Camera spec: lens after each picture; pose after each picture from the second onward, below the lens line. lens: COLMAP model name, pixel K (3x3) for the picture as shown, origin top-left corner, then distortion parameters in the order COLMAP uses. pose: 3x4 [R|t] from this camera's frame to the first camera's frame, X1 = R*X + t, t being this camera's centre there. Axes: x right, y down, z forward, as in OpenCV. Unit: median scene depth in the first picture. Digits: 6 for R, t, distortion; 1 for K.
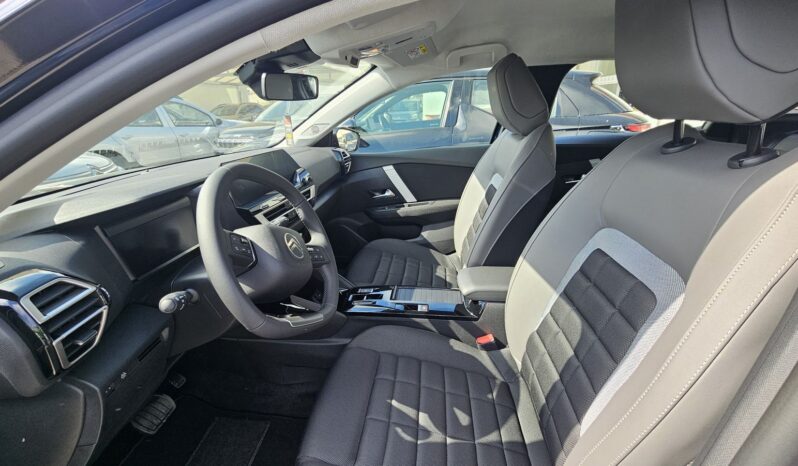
lens RADIAL K [[346.1, 0, 399.0], [0, 346.1, 233.0], [0, 0, 1]] dist [-0.001956, -0.000080]
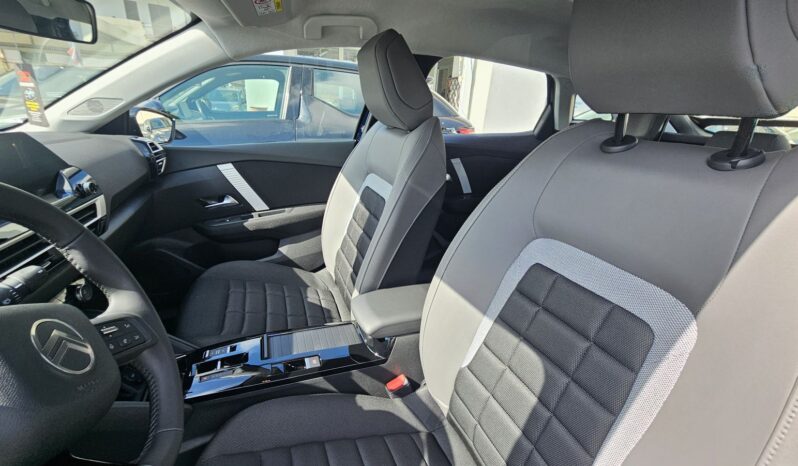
lens RADIAL K [[346.1, 0, 399.0], [0, 346.1, 233.0], [0, 0, 1]] dist [-0.001956, -0.000080]
pose [[0.890318, -0.083678, 0.447585, -0.054087], [0.081354, 0.996385, 0.024452, -0.041293], [-0.448013, 0.014643, 0.893907, 0.206812]]
